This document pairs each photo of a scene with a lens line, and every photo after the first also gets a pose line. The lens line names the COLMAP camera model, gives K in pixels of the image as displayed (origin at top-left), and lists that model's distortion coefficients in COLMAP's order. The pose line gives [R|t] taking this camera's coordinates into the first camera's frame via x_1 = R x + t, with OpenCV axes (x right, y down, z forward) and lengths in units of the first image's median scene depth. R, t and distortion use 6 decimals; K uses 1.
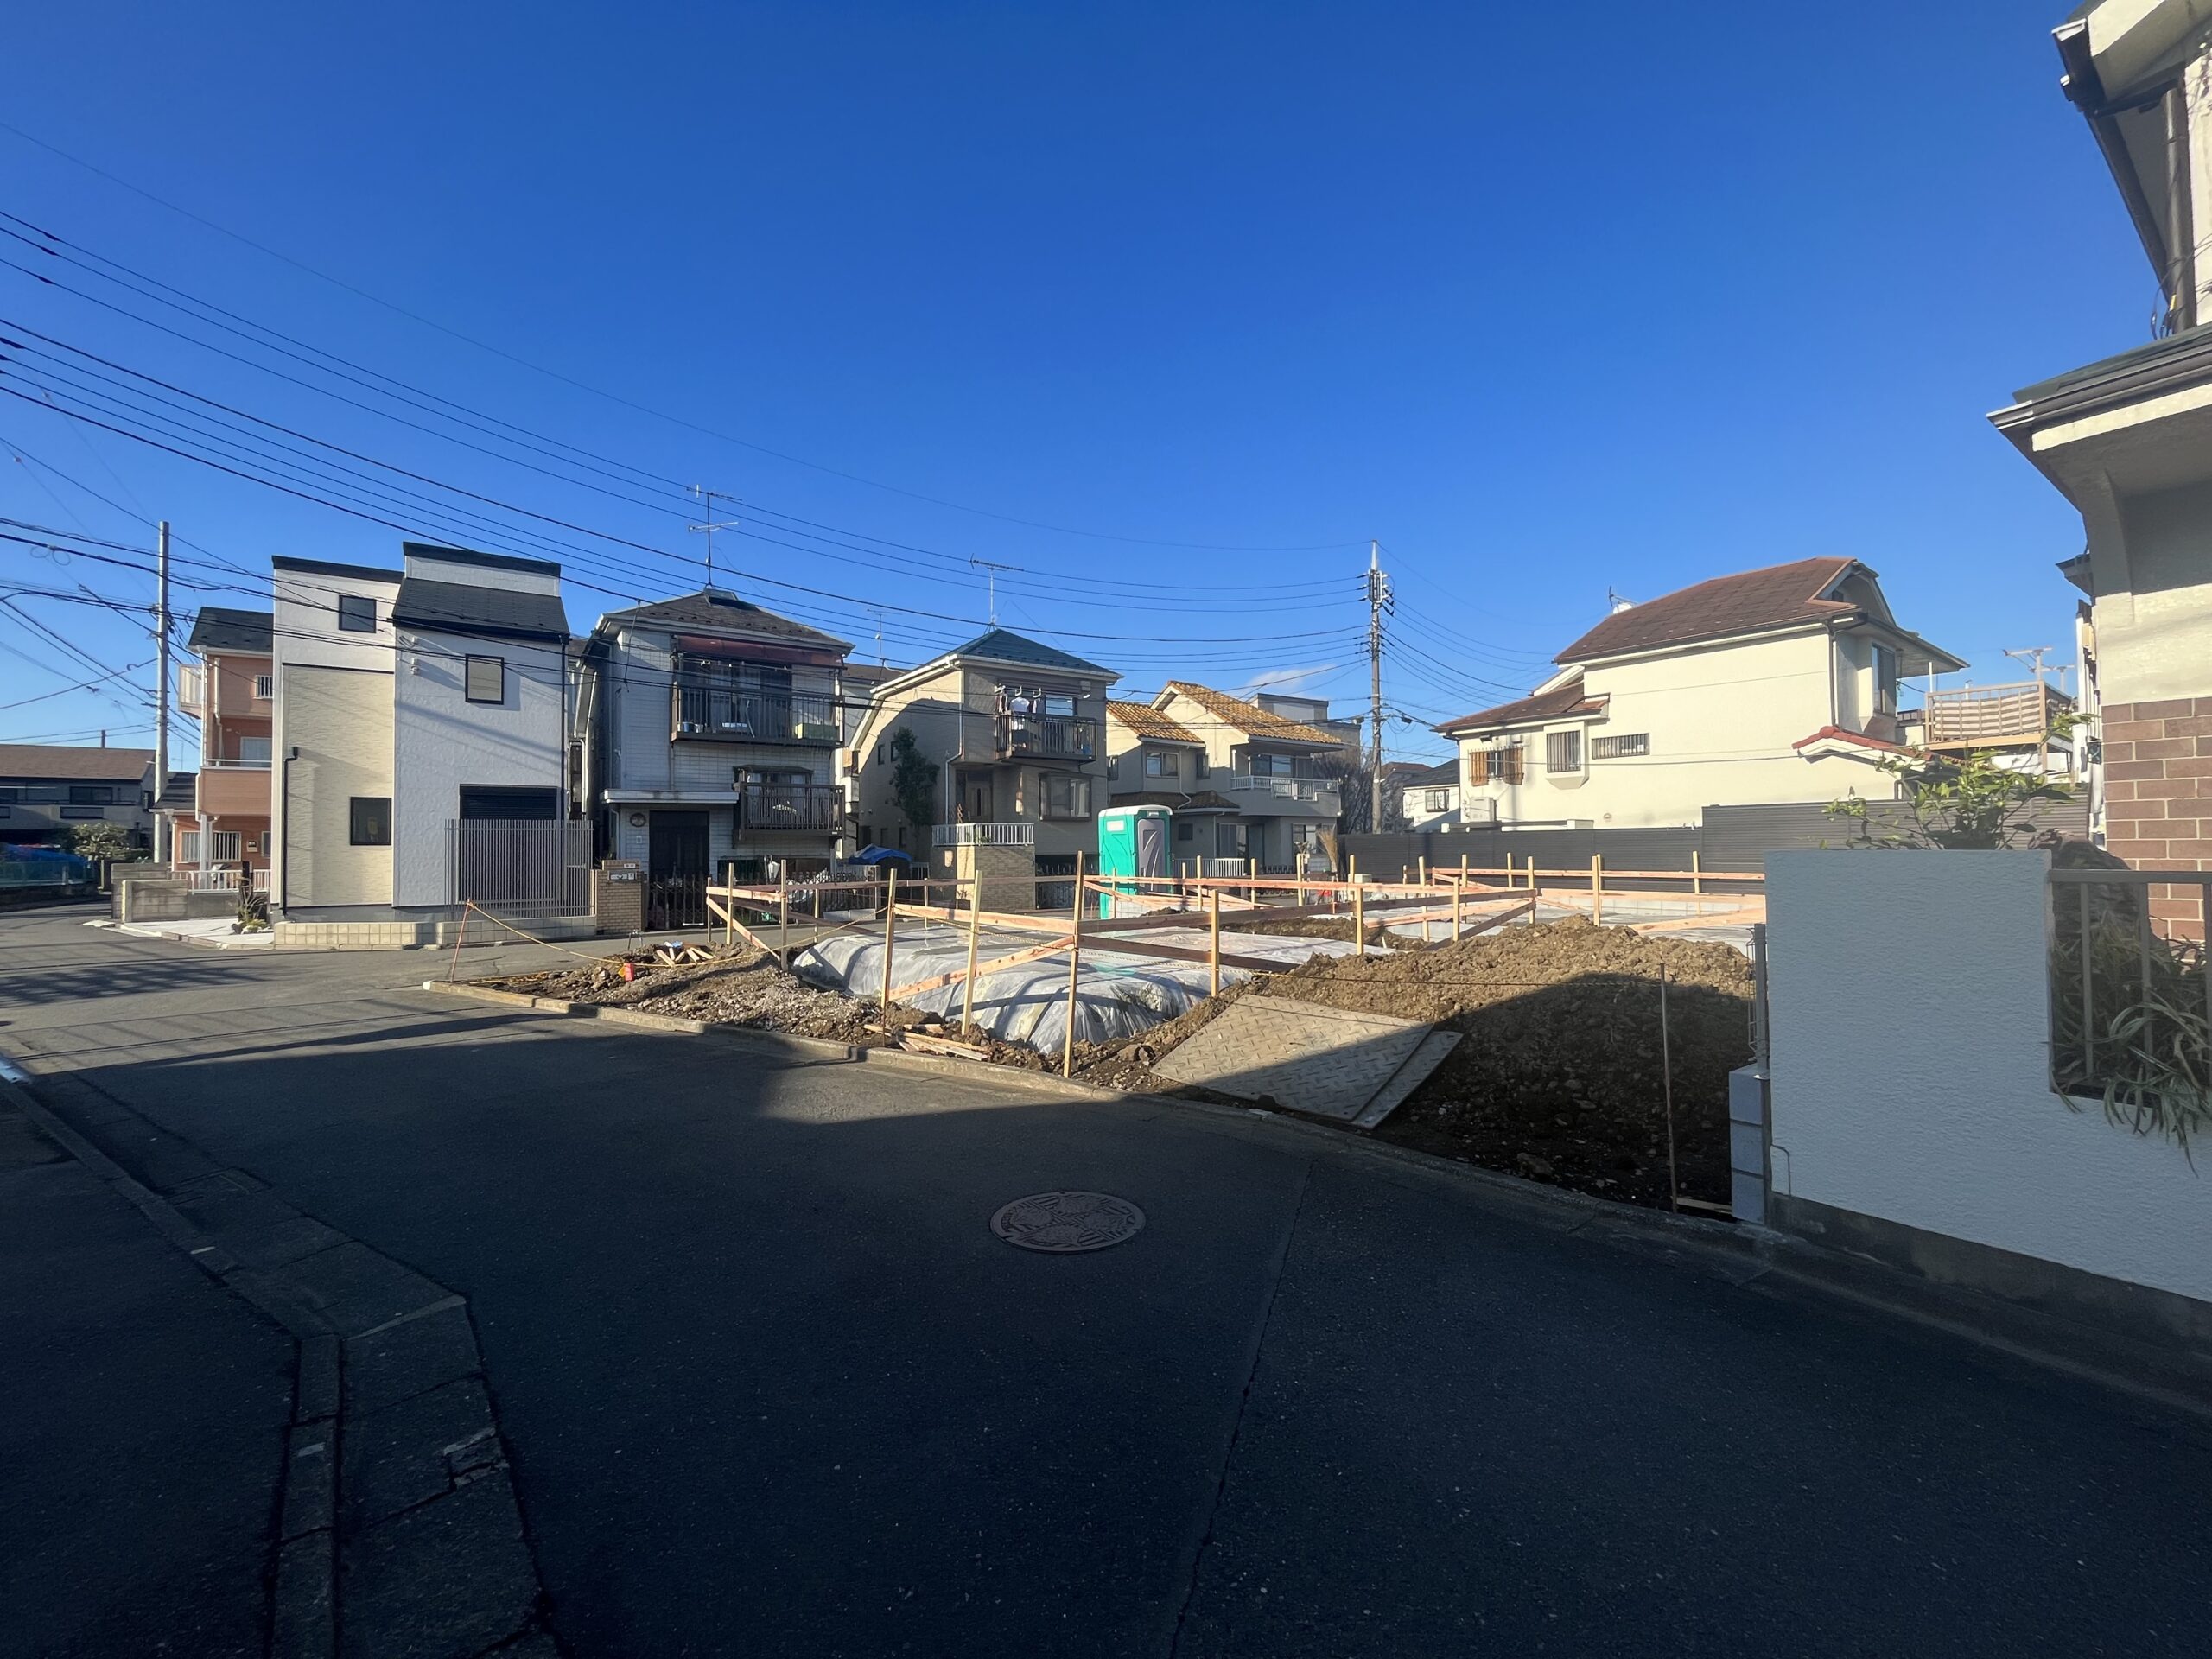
lens RADIAL K [[901.4, 0, 1105.5], [0, 901.4, 833.4], [0, 0, 1]] dist [-0.002447, -0.000242]
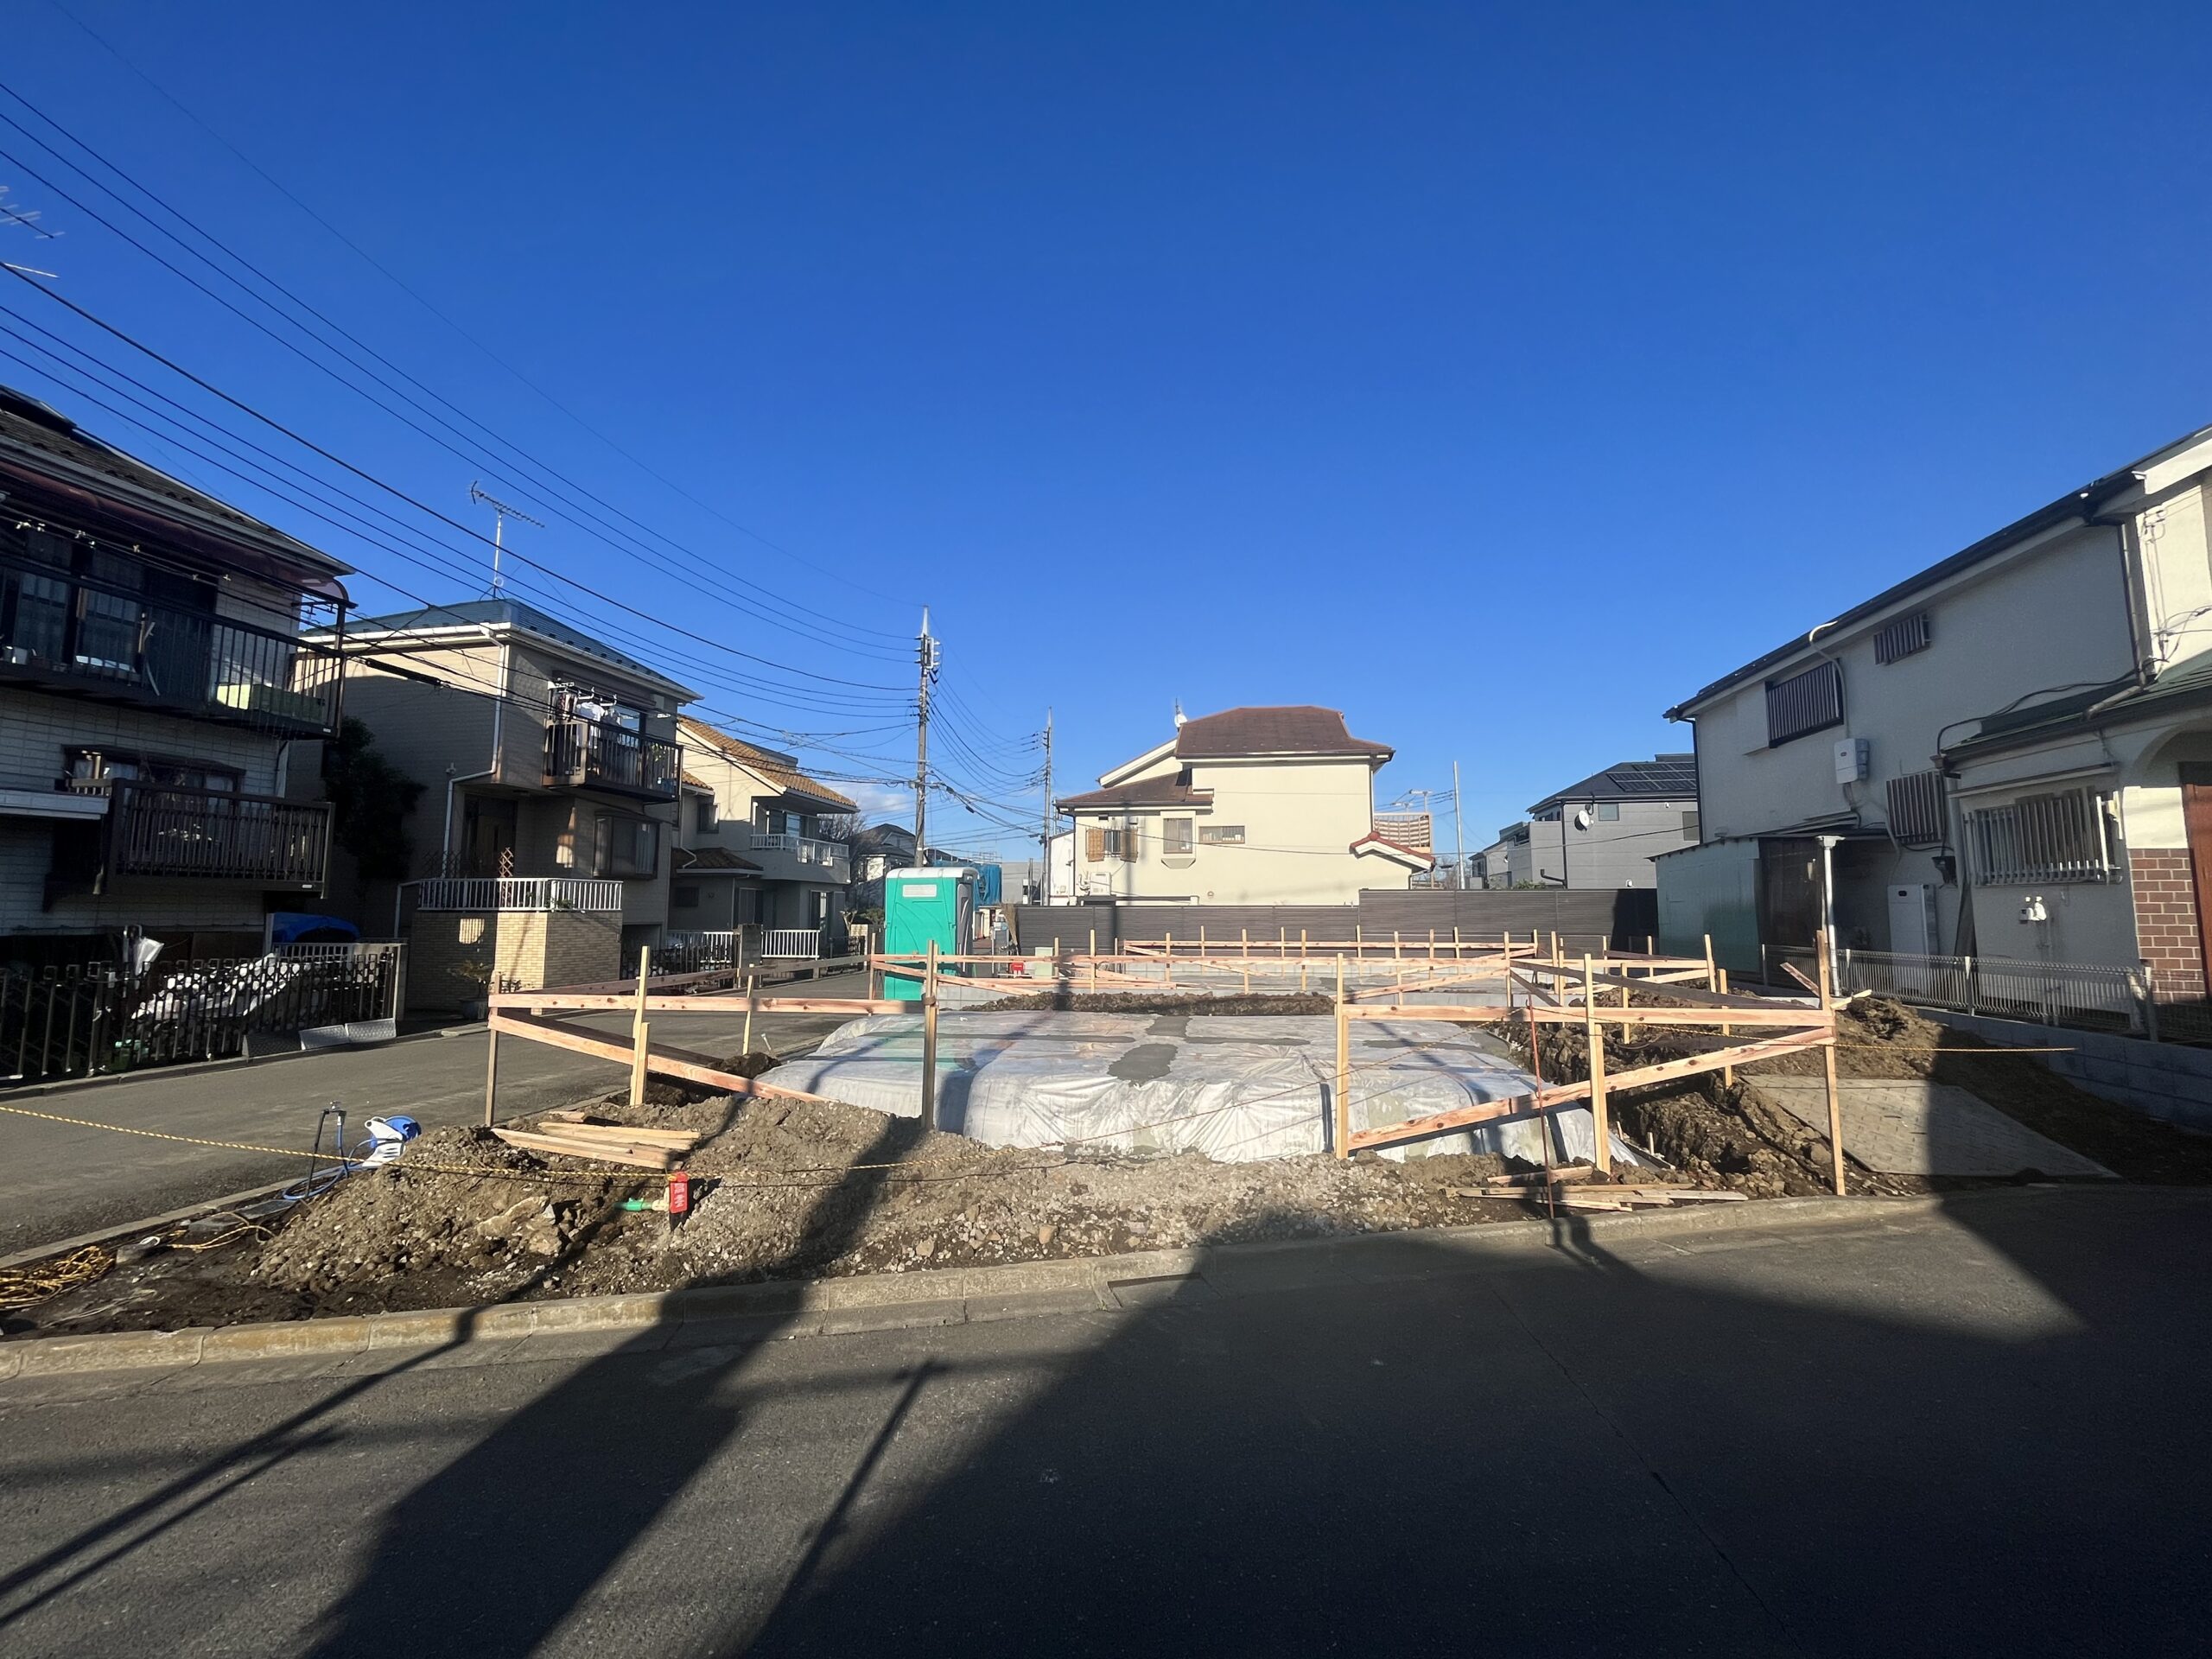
lens RADIAL K [[901.4, 0, 1106.6], [0, 901.4, 821.8], [0, 0, 1]] dist [-0.002447, -0.000242]
pose [[0.715749, 0.082707, 0.693443, -0.349669], [-0.020553, 0.995027, -0.097463, 0.004329], [-0.698055, 0.055507, 0.713889, 0.257763]]
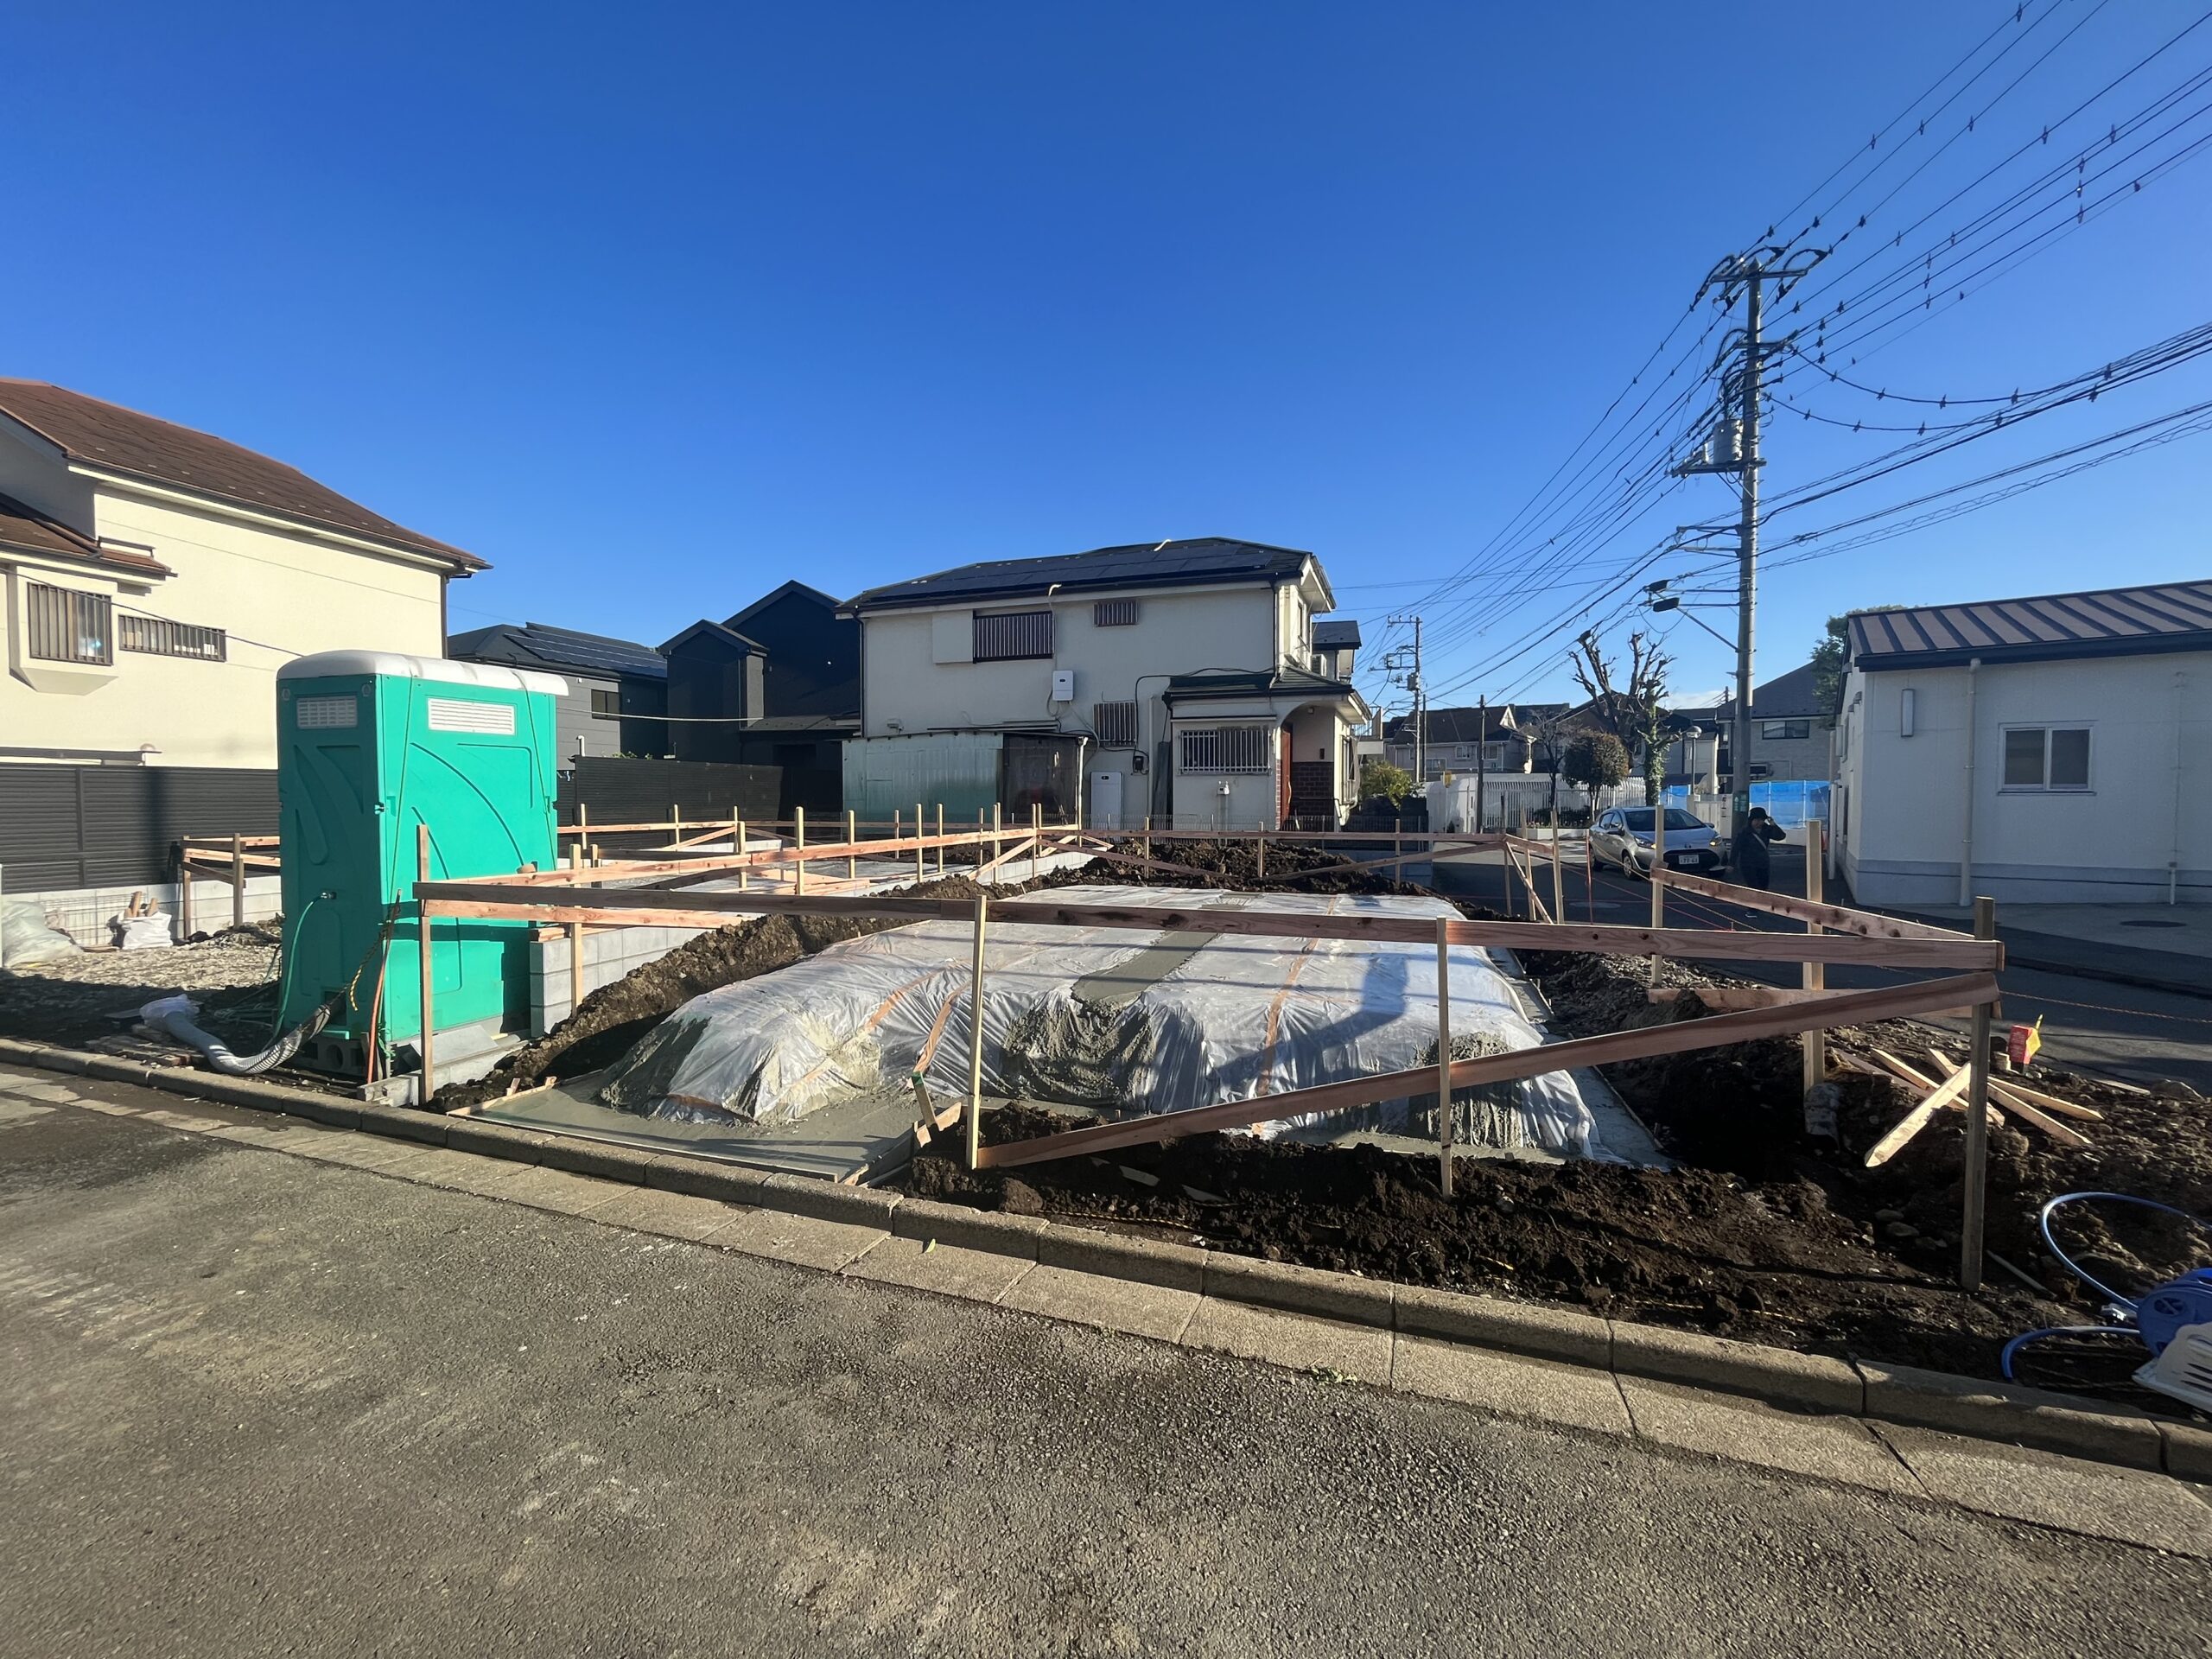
lens RADIAL K [[901.4, 0, 1103.3], [0, 901.4, 829.5], [0, 0, 1]] dist [-0.002447, -0.000242]
pose [[-0.581386, -0.018203, 0.813424, -0.314373], [-0.009277, 0.999833, 0.015744, 0.020190], [-0.813575, 0.001607, -0.581458, 0.822462]]
